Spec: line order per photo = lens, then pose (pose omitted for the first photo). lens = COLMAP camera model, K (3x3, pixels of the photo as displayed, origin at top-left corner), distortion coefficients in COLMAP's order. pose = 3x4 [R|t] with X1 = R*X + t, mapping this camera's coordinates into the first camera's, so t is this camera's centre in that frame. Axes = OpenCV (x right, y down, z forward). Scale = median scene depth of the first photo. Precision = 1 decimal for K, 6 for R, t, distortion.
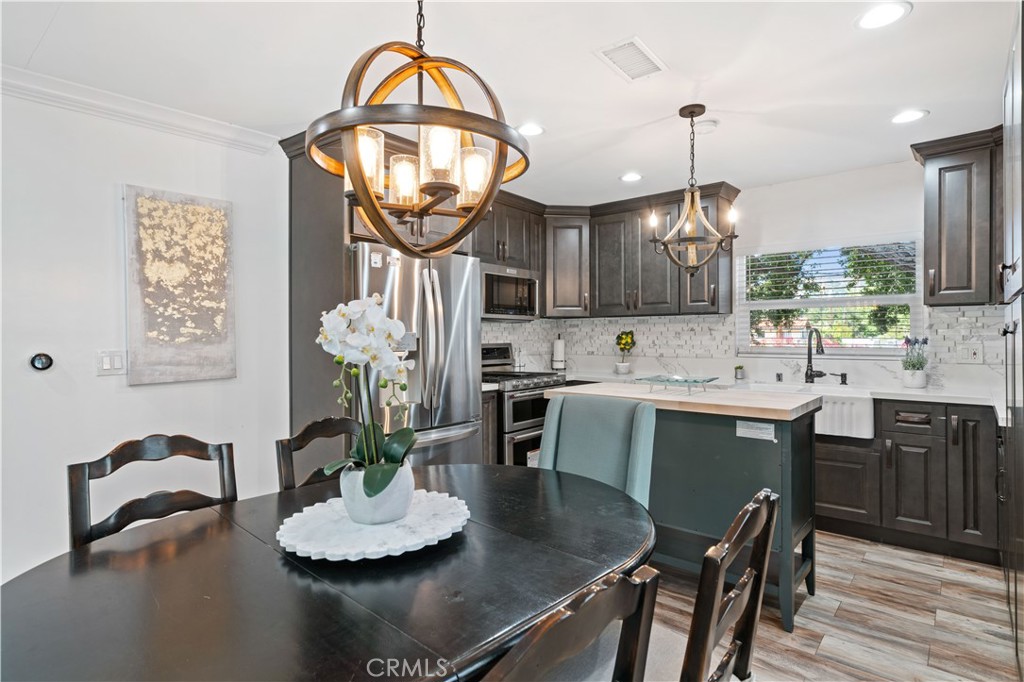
lens RADIAL K [[538.7, 0, 512.0], [0, 538.7, 341.0], [0, 0, 1]] dist [0.003531, 0.000123]
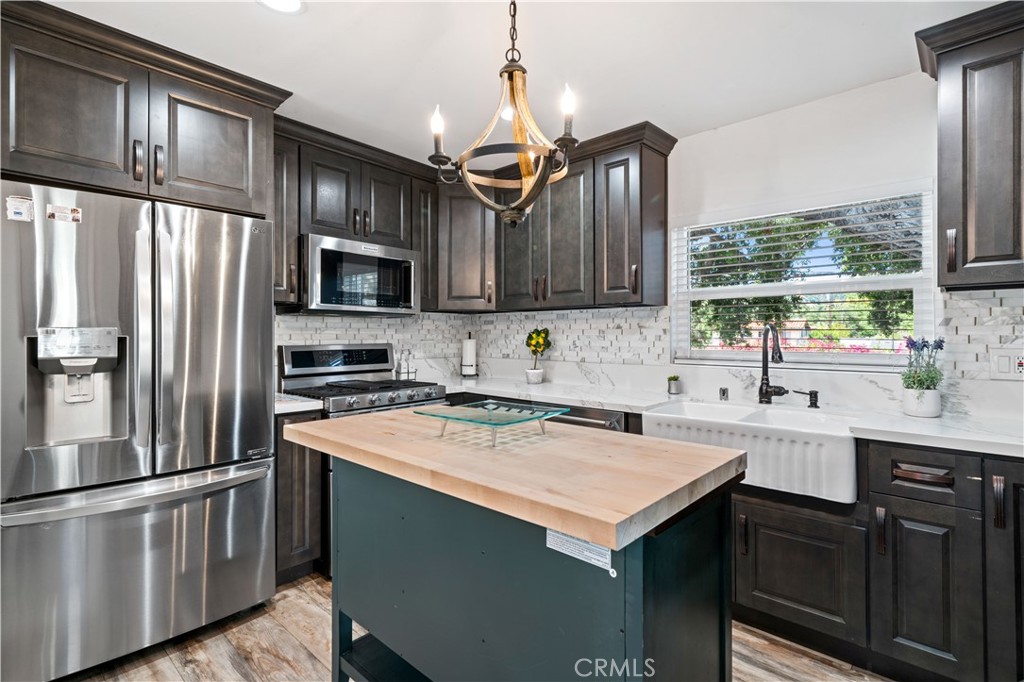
lens RADIAL K [[490.0, 0, 515.1], [0, 490.0, 335.5], [0, 0, 1]] dist [0.002570, 0.000268]
pose [[0.999305, 0.003239, -0.037127, 0.266121], [-0.003547, 0.999960, -0.008254, -0.003404], [0.037098, 0.008380, 0.999276, 0.373918]]
